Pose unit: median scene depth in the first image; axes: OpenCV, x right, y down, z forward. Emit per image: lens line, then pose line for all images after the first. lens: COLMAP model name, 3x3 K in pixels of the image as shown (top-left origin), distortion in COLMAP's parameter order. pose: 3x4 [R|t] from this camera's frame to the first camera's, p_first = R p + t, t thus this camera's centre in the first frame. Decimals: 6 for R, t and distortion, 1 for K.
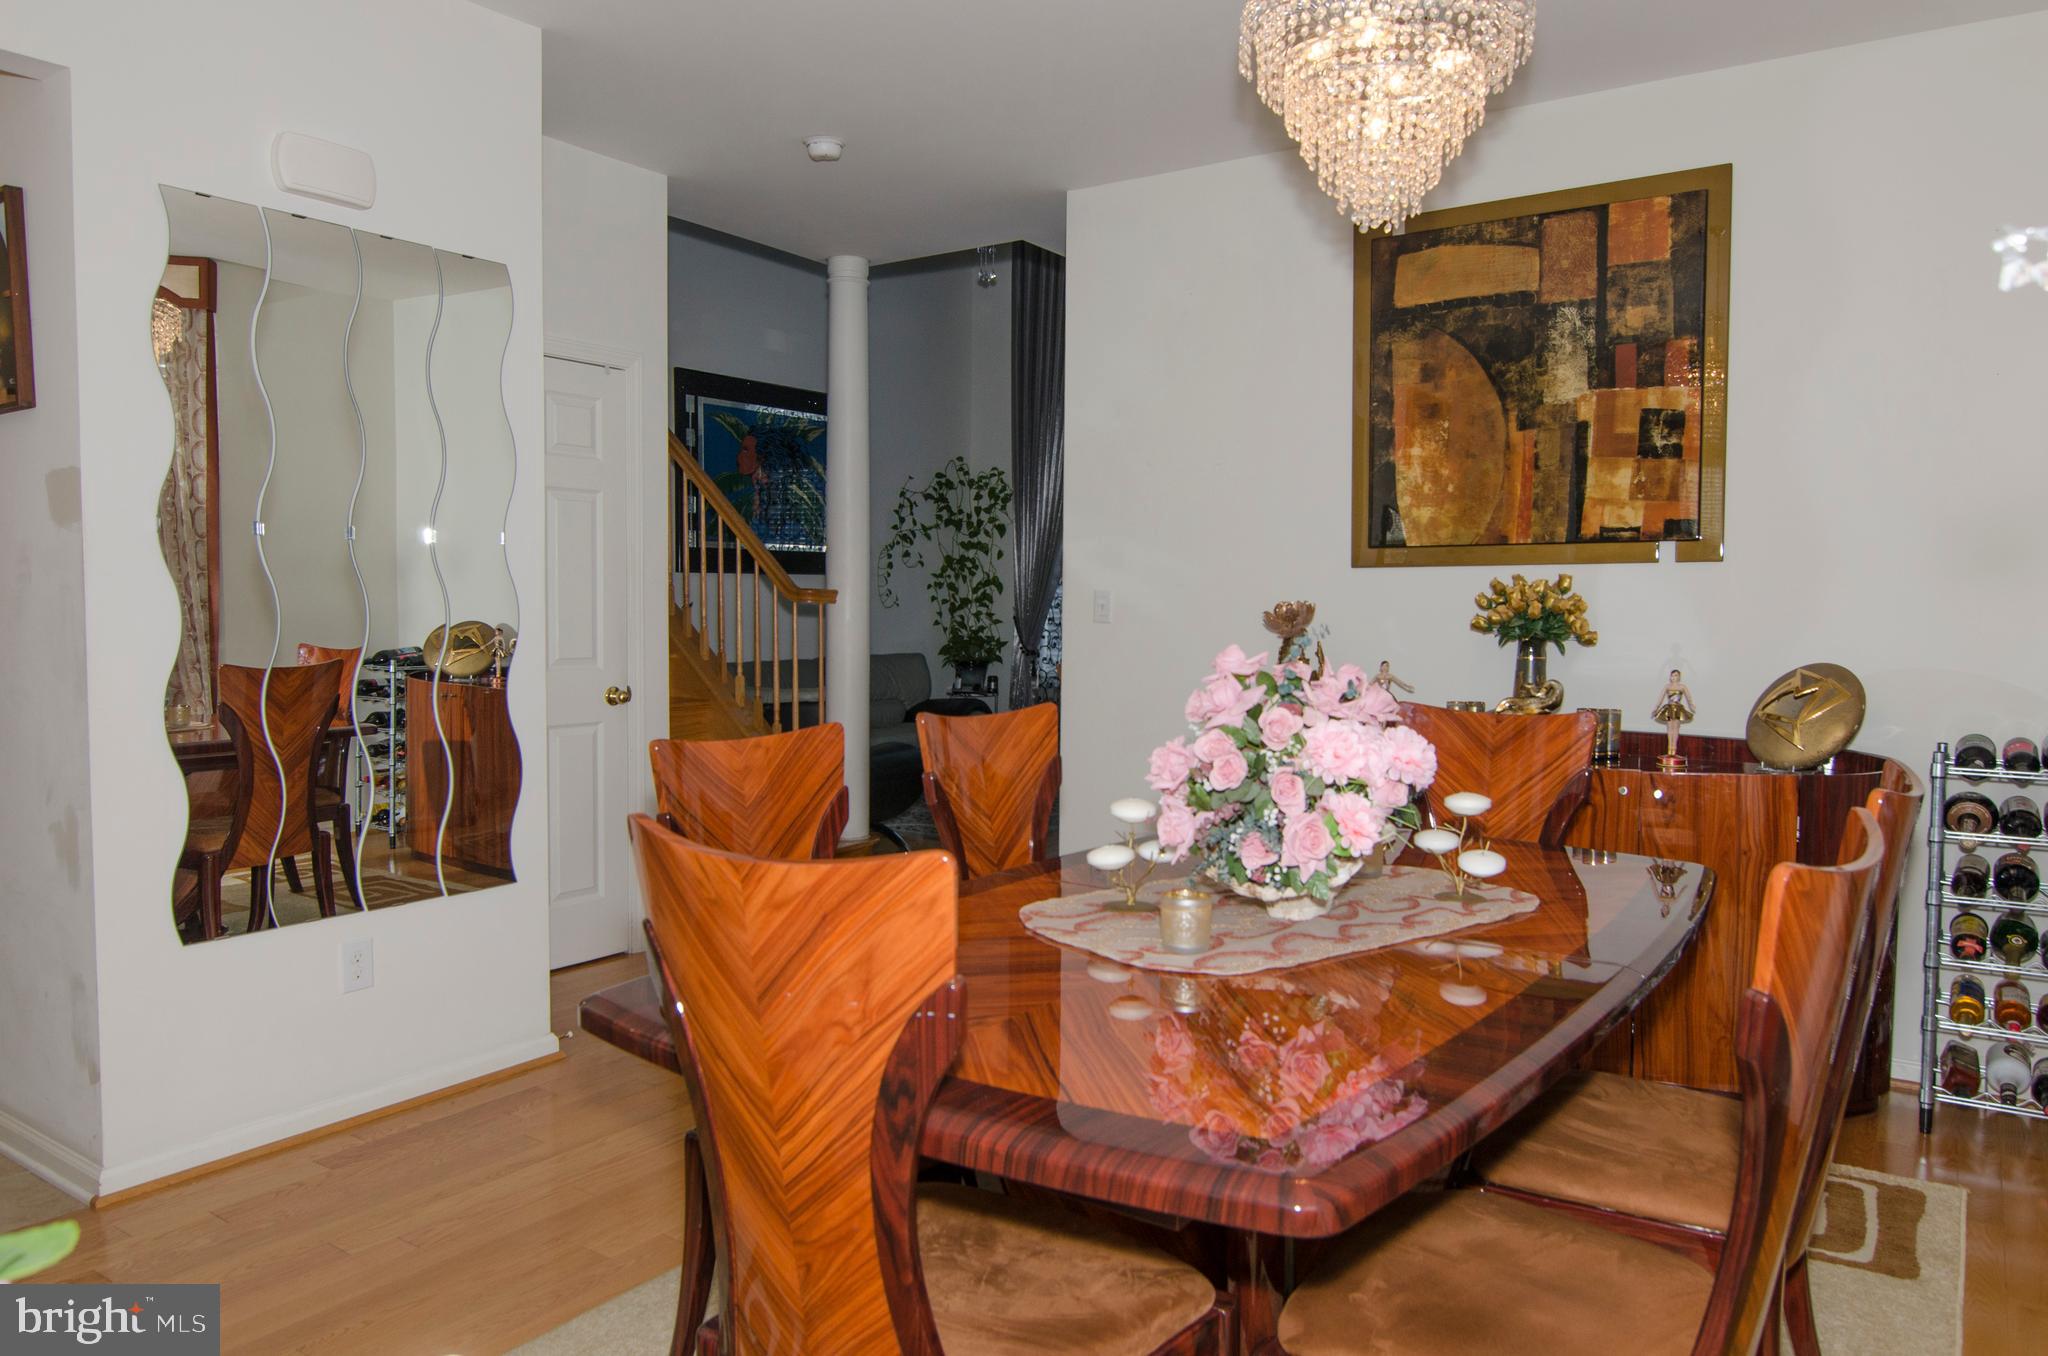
lens RADIAL K [[1254.5, 0, 1039.3], [0, 1254.5, 687.0], [0, 0, 1]] dist [-0.019268, -0.001641]
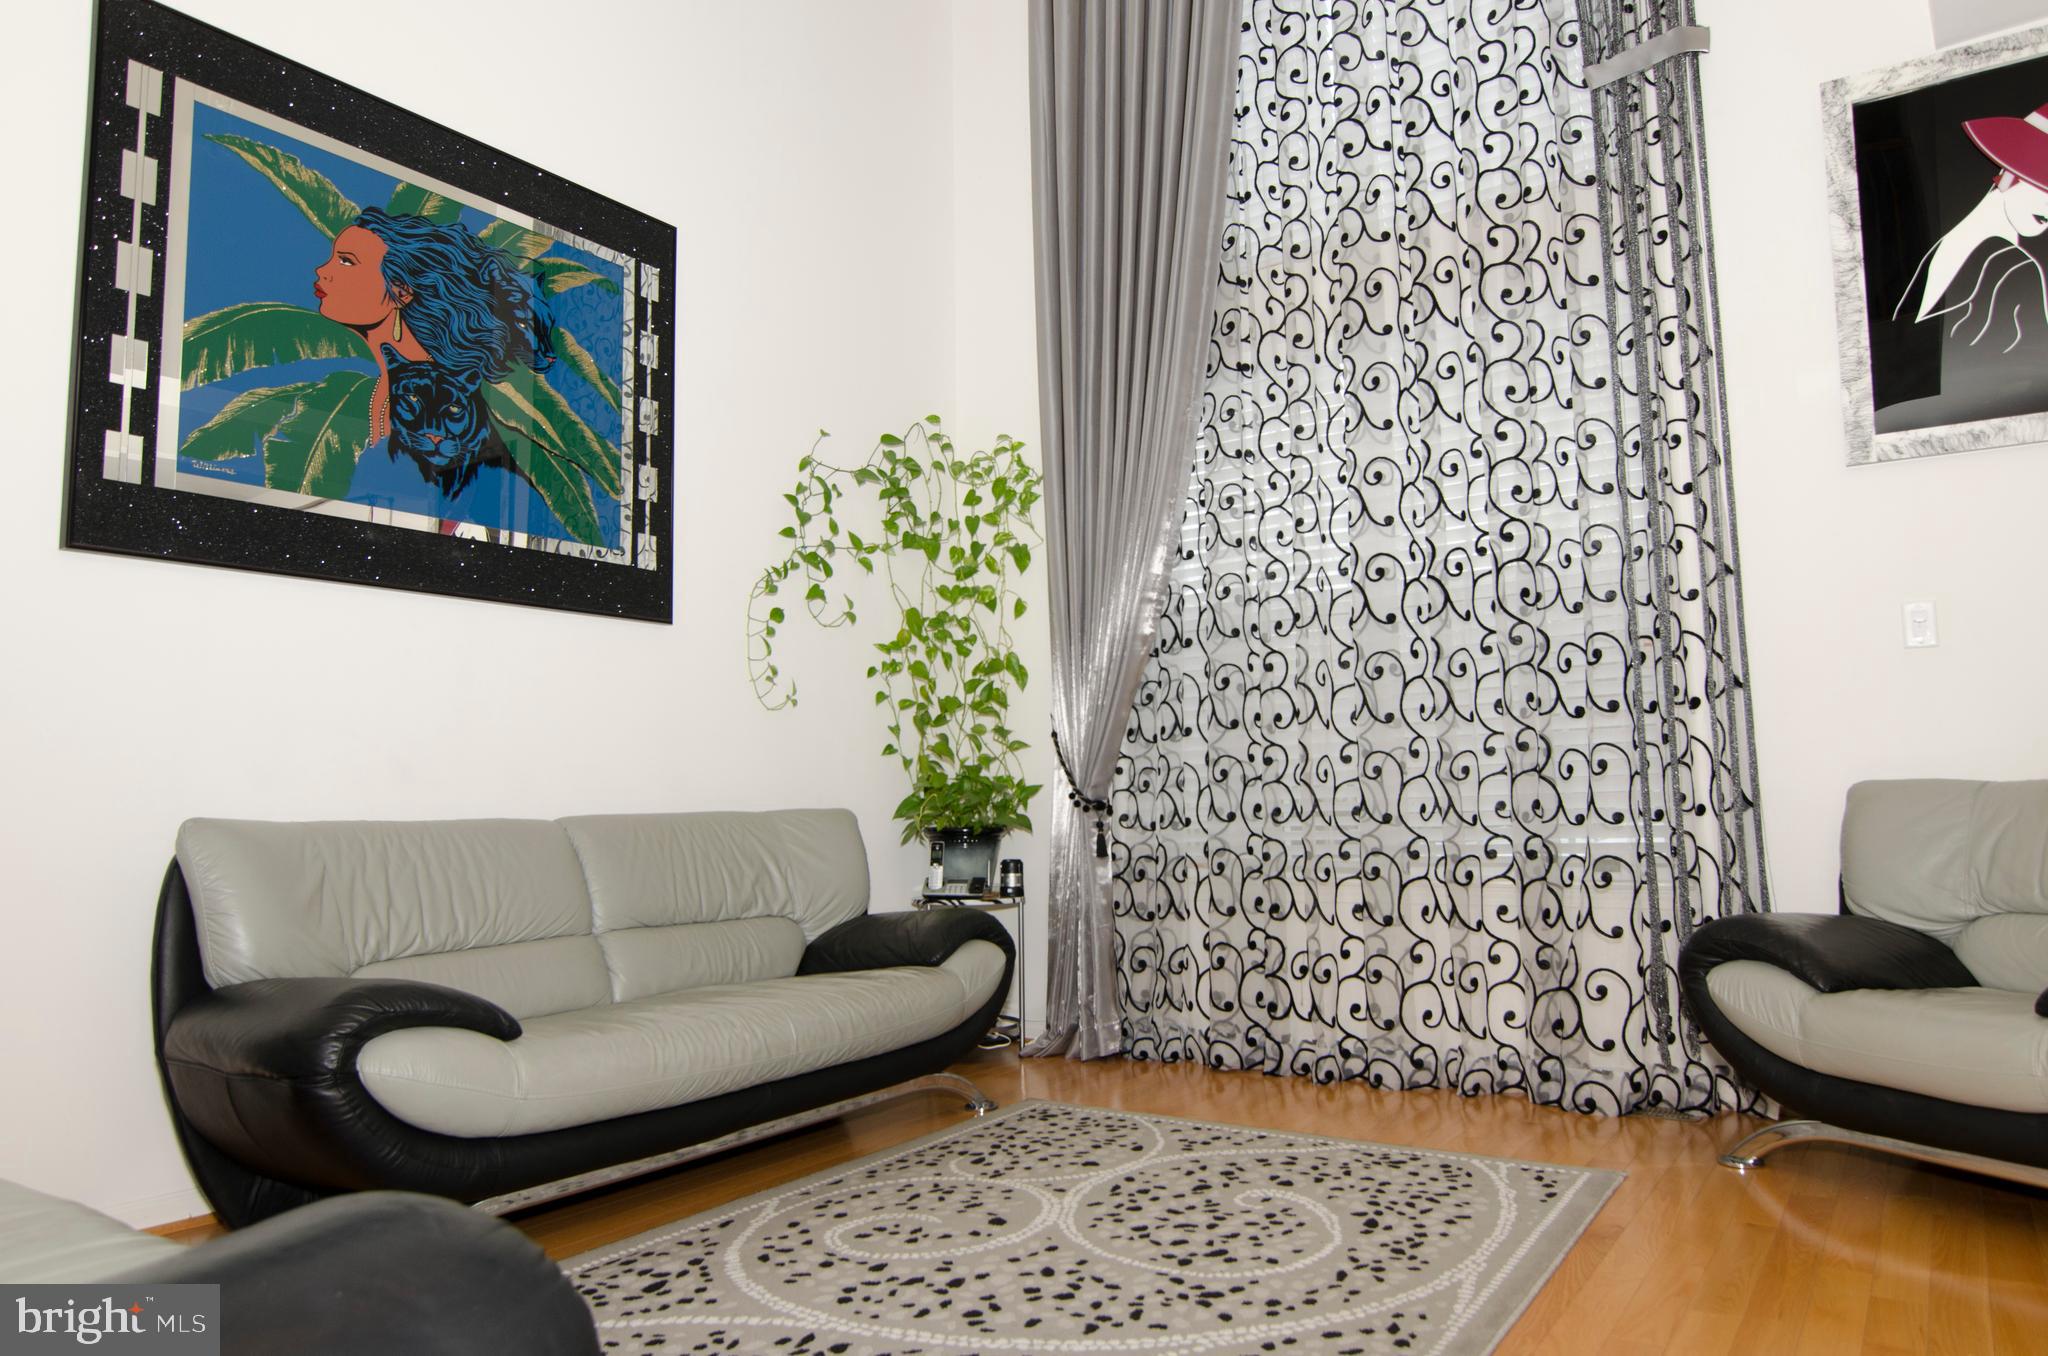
lens RADIAL K [[1294.5, 0, 1055.3], [0, 1294.5, 678.0], [0, 0, 1]] dist [-0.000220, -0.018647]
pose [[0.999482, -0.031411, 0.006978, -0.021992], [0.032137, 0.985346, -0.167514, 0.005715], [-0.001614, 0.167651, 0.985845, 0.514262]]
